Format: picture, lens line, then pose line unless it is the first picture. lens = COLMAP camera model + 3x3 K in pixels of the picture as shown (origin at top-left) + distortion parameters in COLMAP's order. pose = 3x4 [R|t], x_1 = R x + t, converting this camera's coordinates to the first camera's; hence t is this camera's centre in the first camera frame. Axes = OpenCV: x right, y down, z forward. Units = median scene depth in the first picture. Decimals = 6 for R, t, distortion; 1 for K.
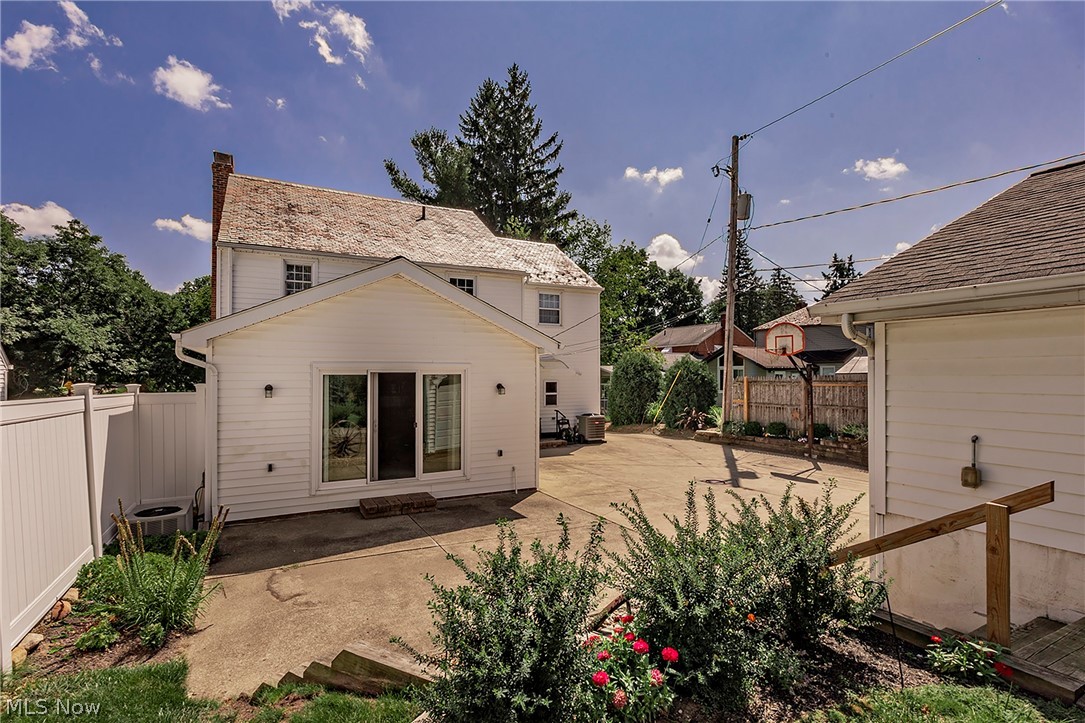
lens RADIAL K [[511.8, 0, 542.5], [0, 511.8, 361.5], [0, 0, 1]] dist [0.000415, 0.000081]
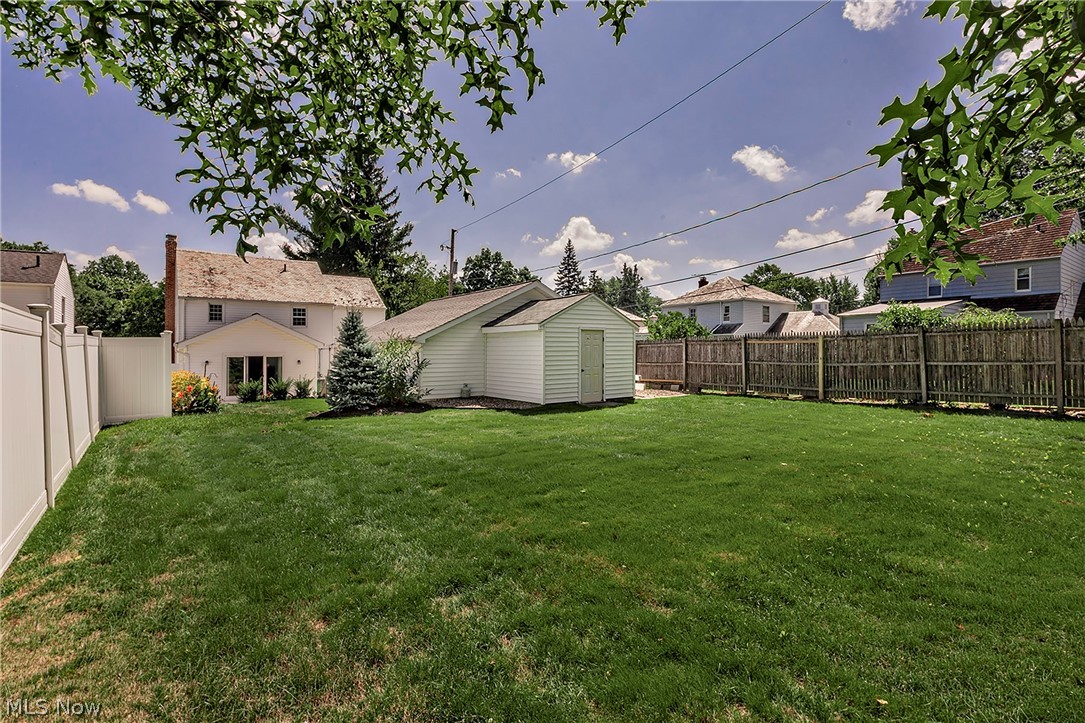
lens RADIAL K [[516.6, 0, 542.5], [0, 516.6, 361.5], [0, 0, 1]] dist [-0.062028, 0.000073]
pose [[0.990448, -0.013671, 0.137206, 0.416998], [0.007384, 0.998904, 0.046223, -0.031330], [-0.137688, -0.044768, 0.989463, -0.912795]]
